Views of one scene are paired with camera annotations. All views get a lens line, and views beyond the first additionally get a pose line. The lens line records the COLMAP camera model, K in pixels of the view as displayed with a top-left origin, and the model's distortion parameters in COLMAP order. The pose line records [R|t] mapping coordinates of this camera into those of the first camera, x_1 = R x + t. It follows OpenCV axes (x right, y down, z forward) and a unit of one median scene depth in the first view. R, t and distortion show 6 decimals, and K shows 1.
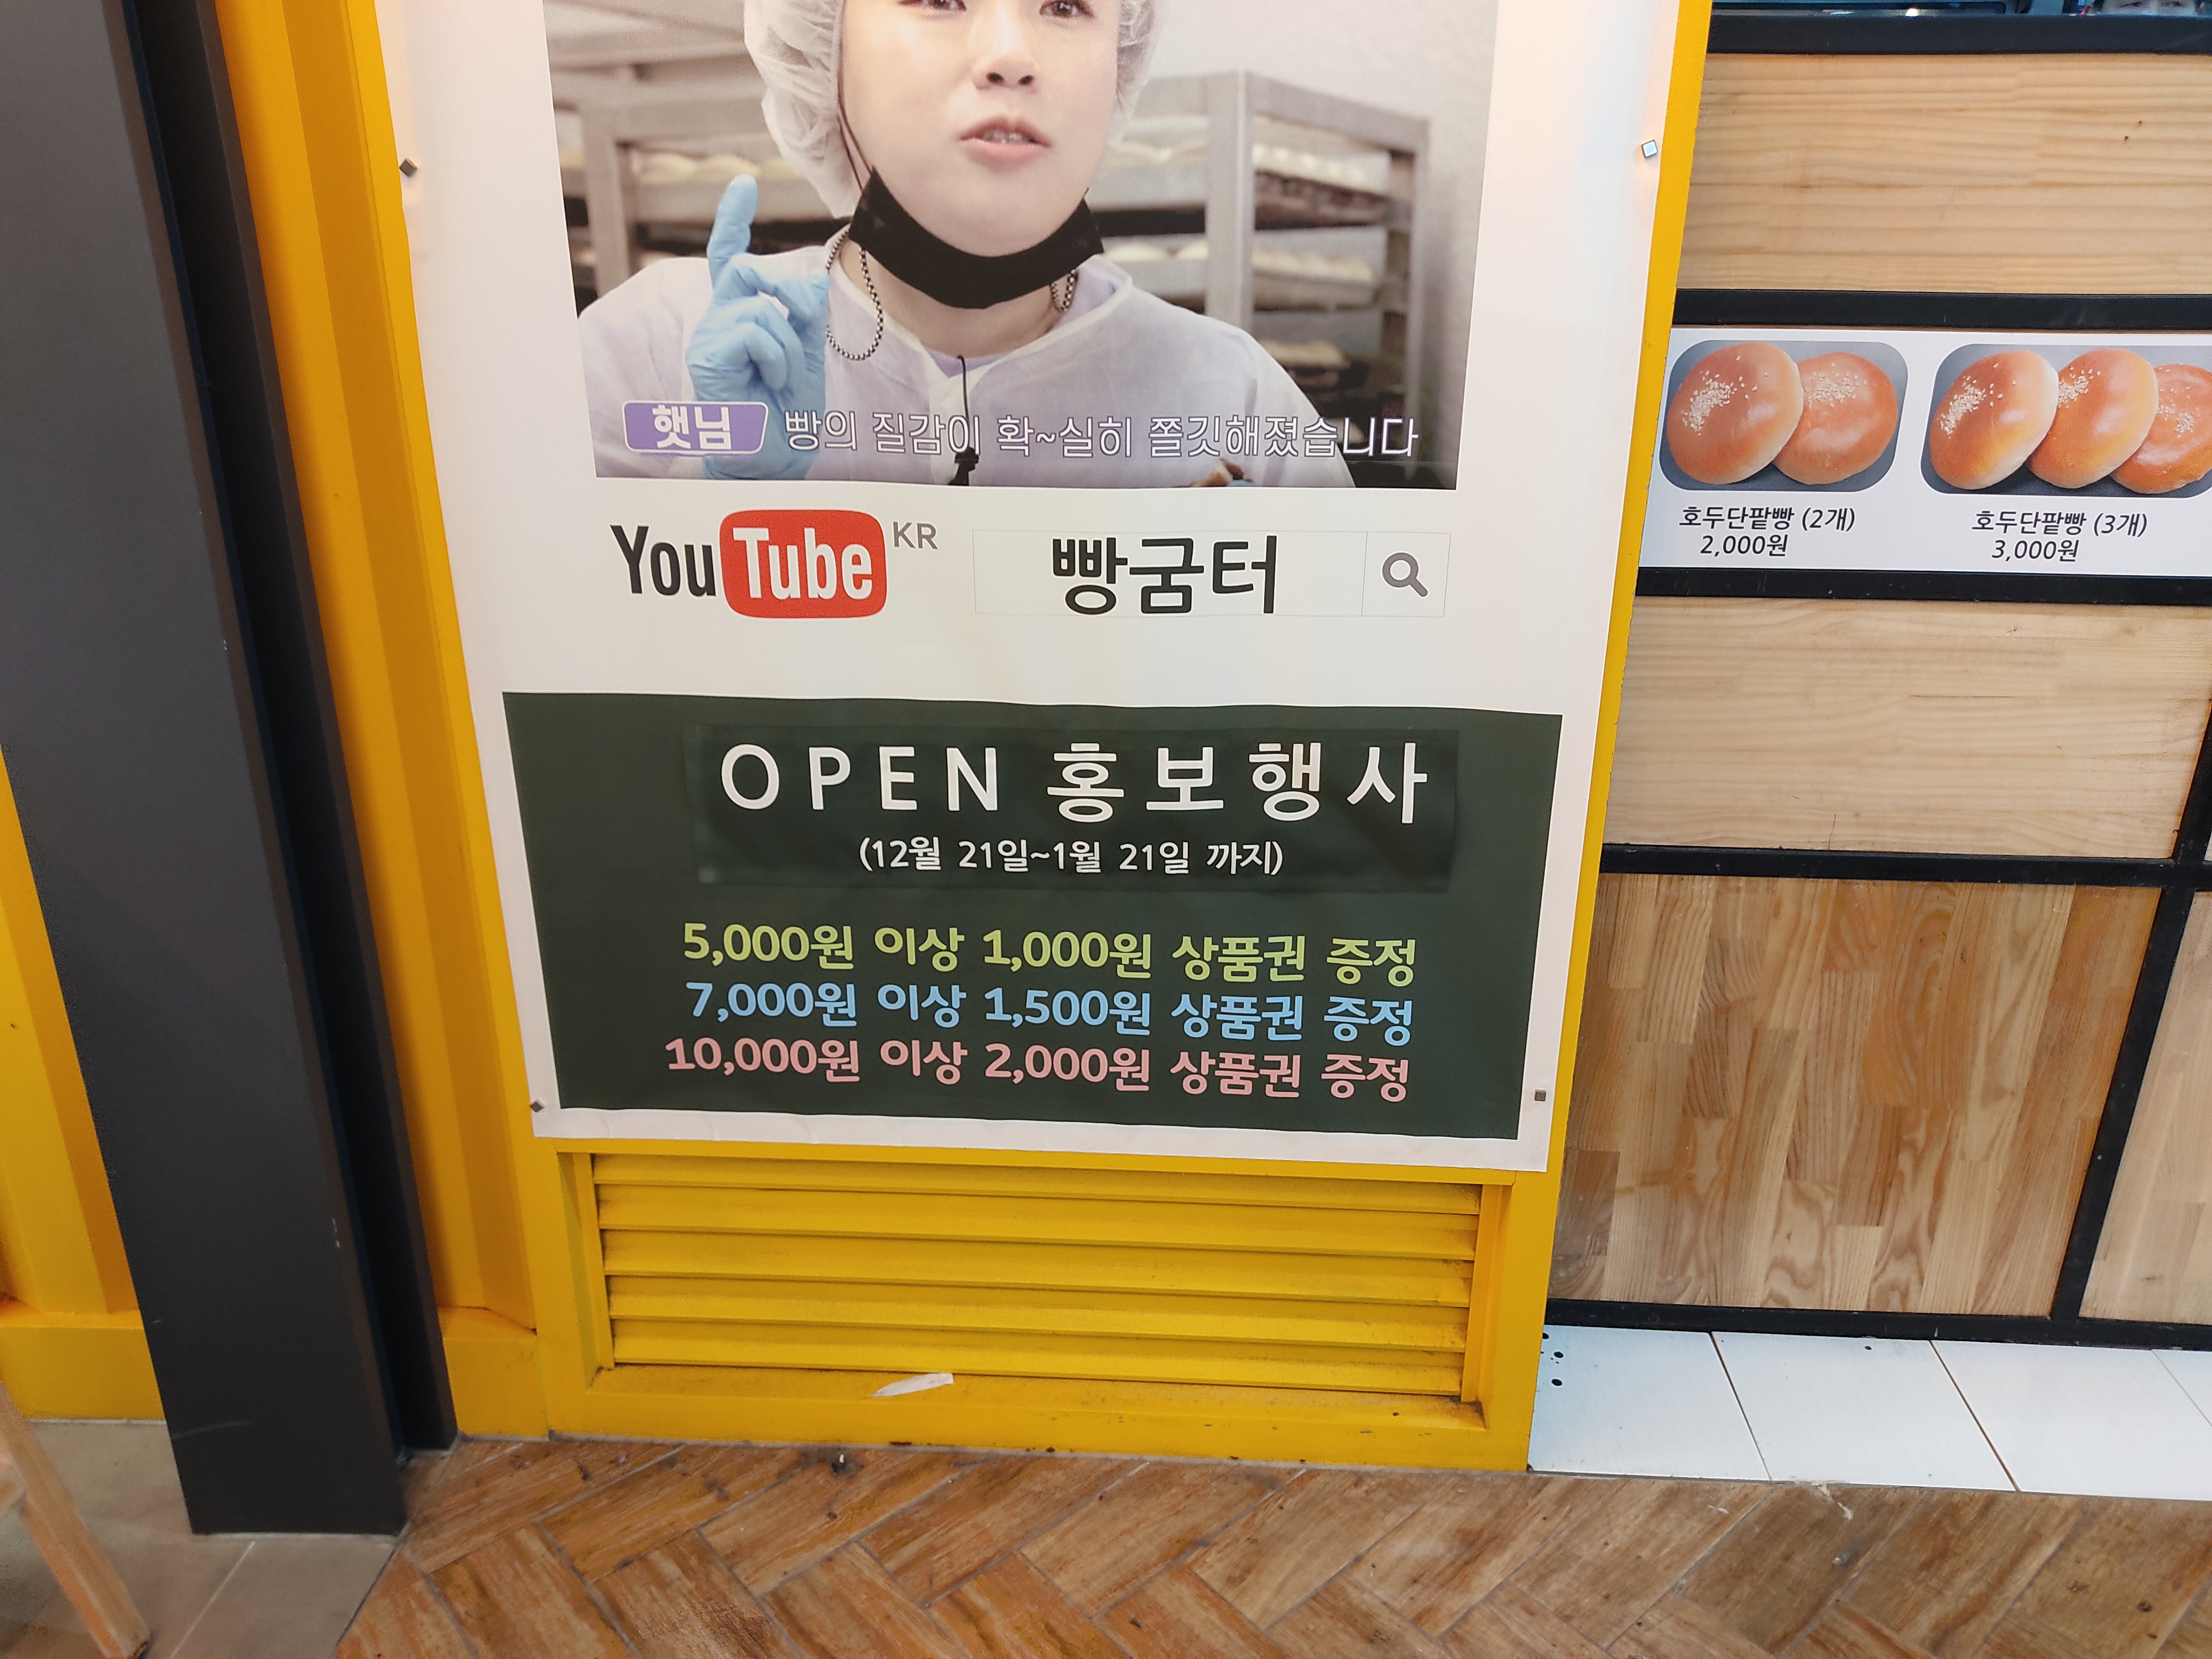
lens RADIAL K [[1663.5, 0, 1107.9], [0, 1663.5, 832.4], [0, 0, 1]] dist [0.042756, -0.000855]
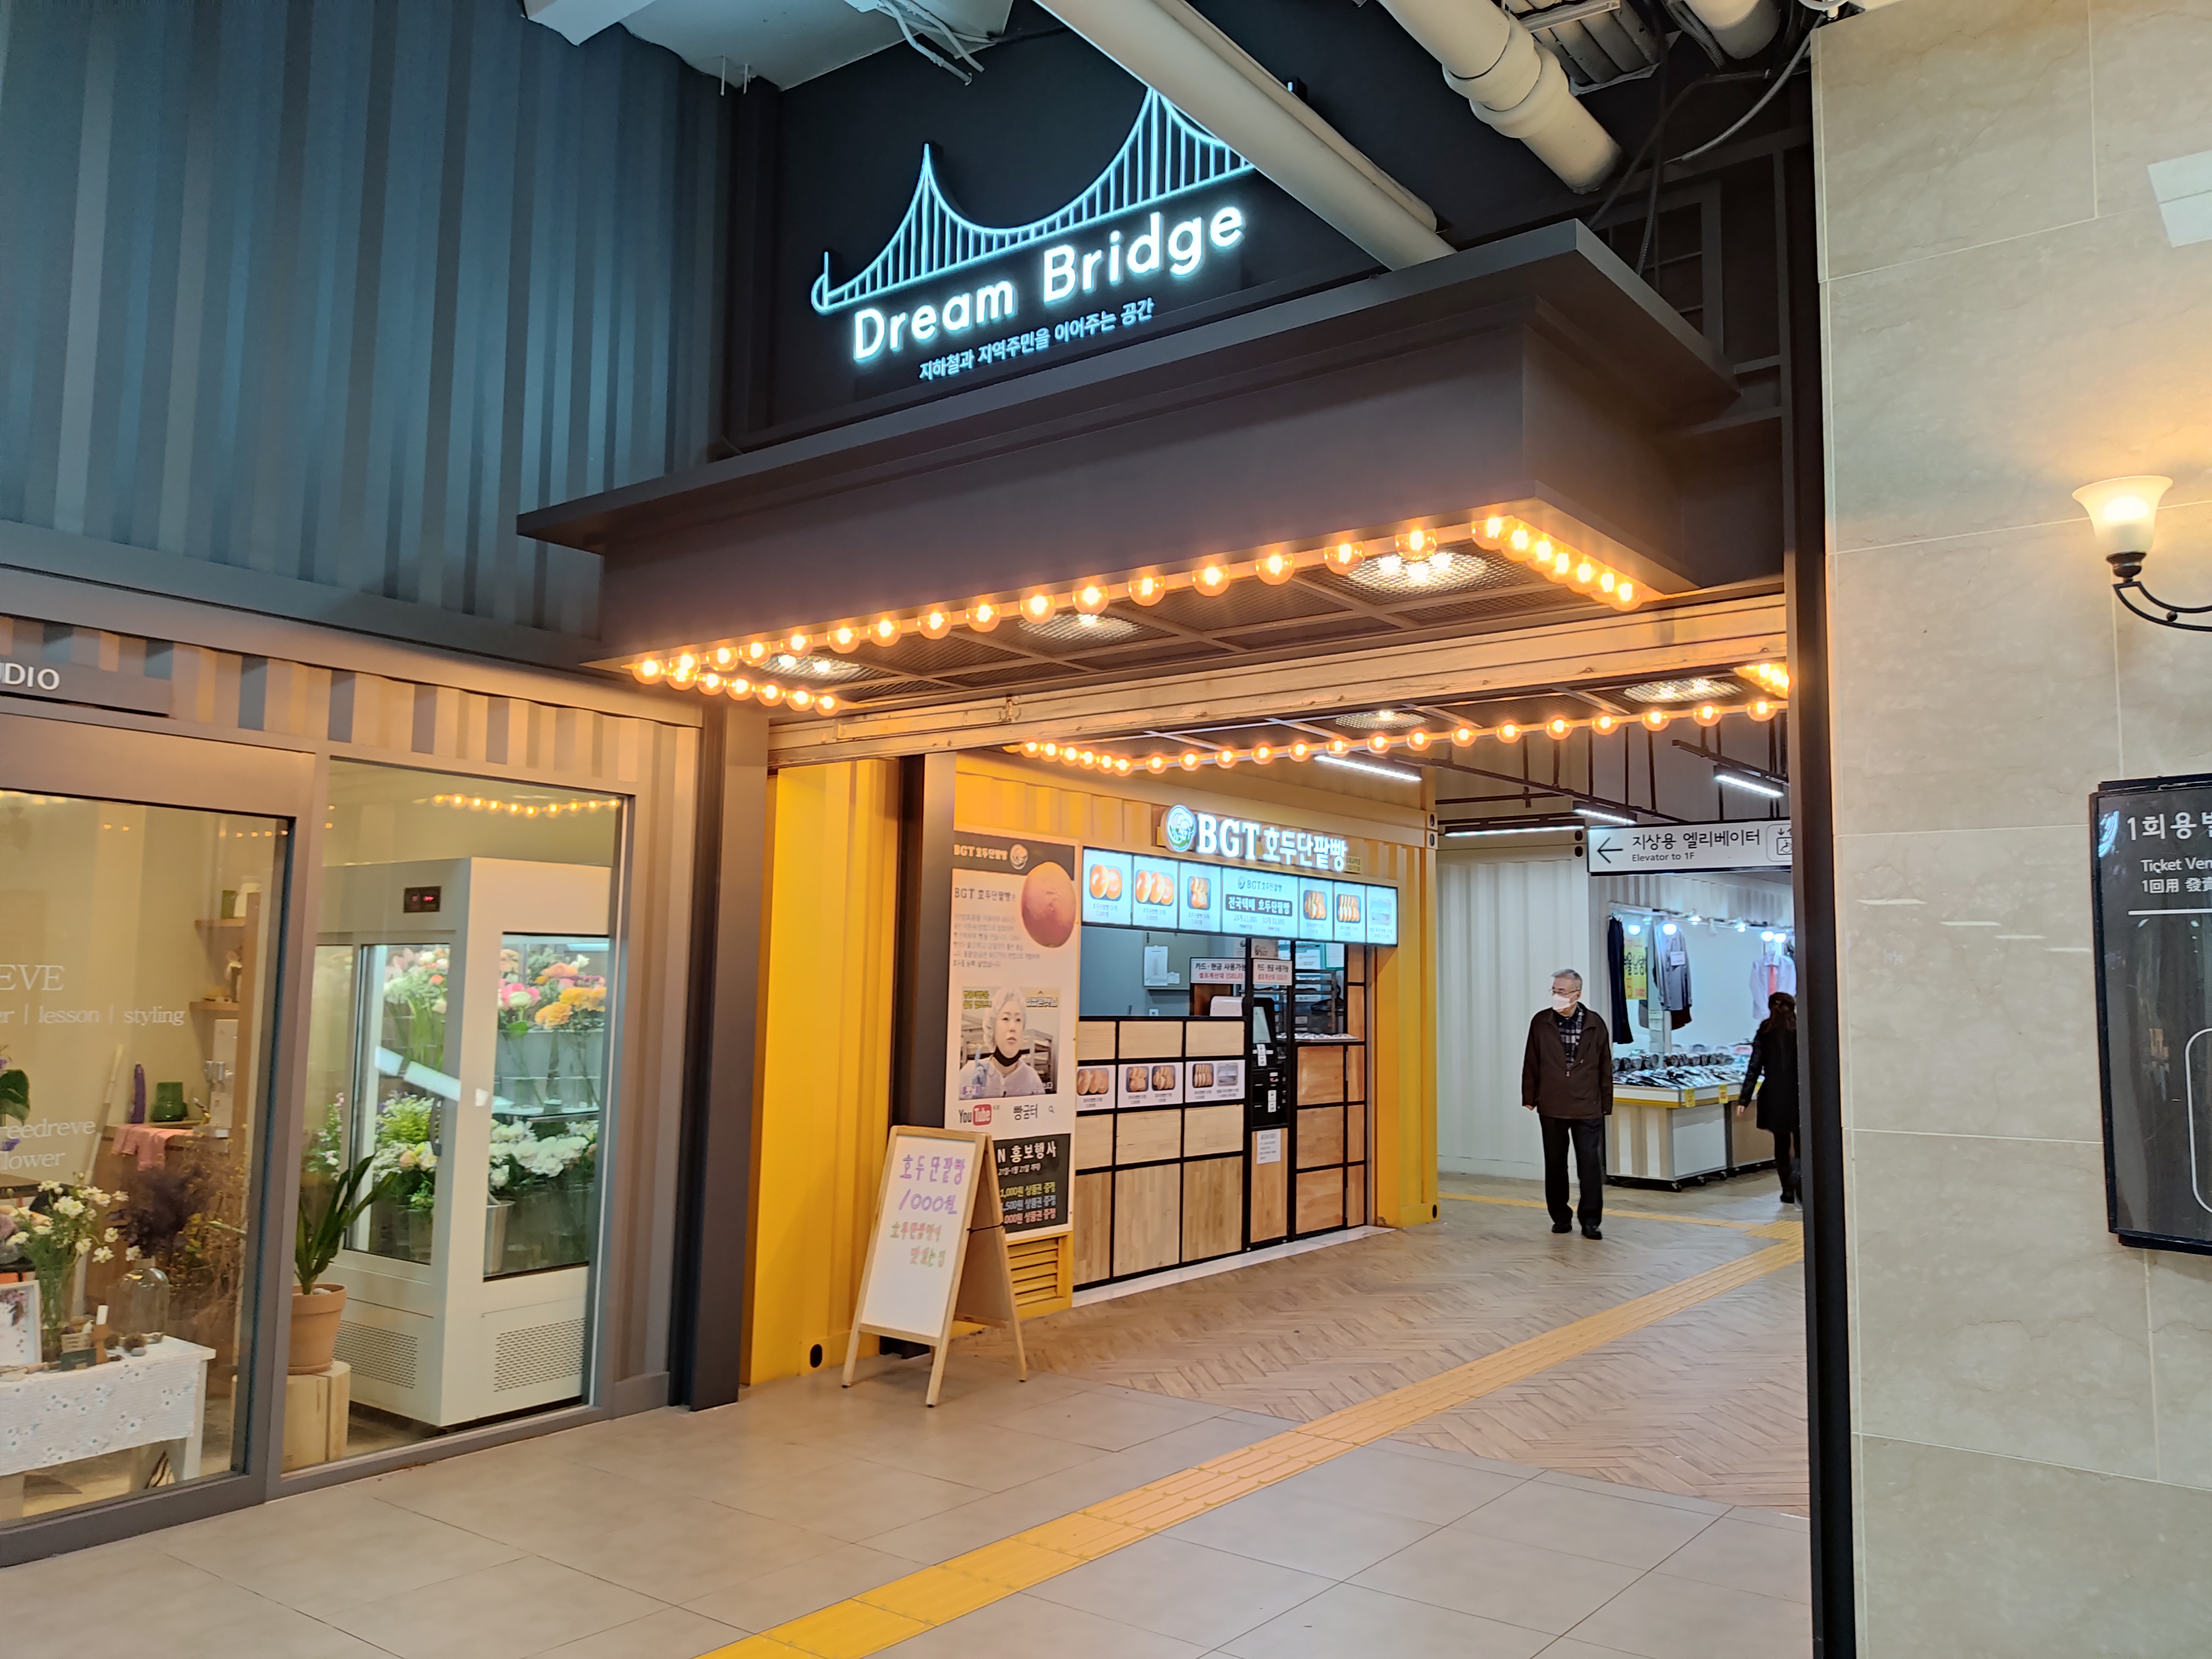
lens RADIAL K [[1663.5, 0, 1105.3], [0, 1663.5, 828.0], [0, 0, 1]] dist [0.042756, -0.000855]
pose [[0.556015, 0.084936, 0.826821, -4.272442], [0.298493, 0.908000, -0.294004, 0.662189], [-0.775725, 0.410271, 0.479509, -2.140155]]
